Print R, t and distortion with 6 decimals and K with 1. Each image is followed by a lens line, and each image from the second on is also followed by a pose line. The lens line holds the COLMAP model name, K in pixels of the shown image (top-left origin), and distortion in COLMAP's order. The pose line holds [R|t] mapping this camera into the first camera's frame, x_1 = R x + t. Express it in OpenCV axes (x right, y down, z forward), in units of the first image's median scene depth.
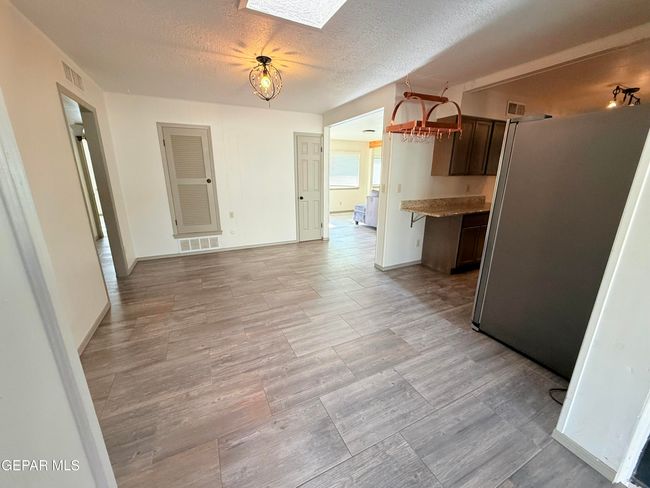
lens RADIAL K [[258.7, 0, 323.2], [0, 258.7, 241.3], [0, 0, 1]] dist [0.000454, 0.000613]
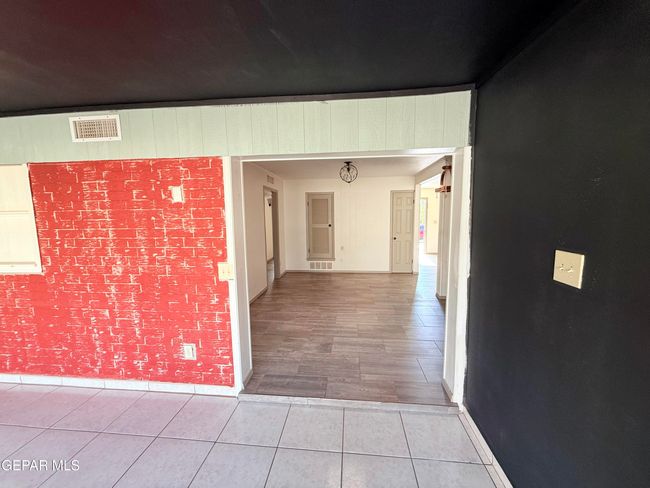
lens RADIAL K [[258.7, 0, 326.2], [0, 258.7, 244.0], [0, 0, 1]] dist [0.000454, 0.000613]
pose [[0.848527, 0.043376, -0.527371, 0.397722], [-0.119670, 0.986544, -0.111403, 0.056277], [0.515443, 0.157639, 0.842300, -0.332610]]
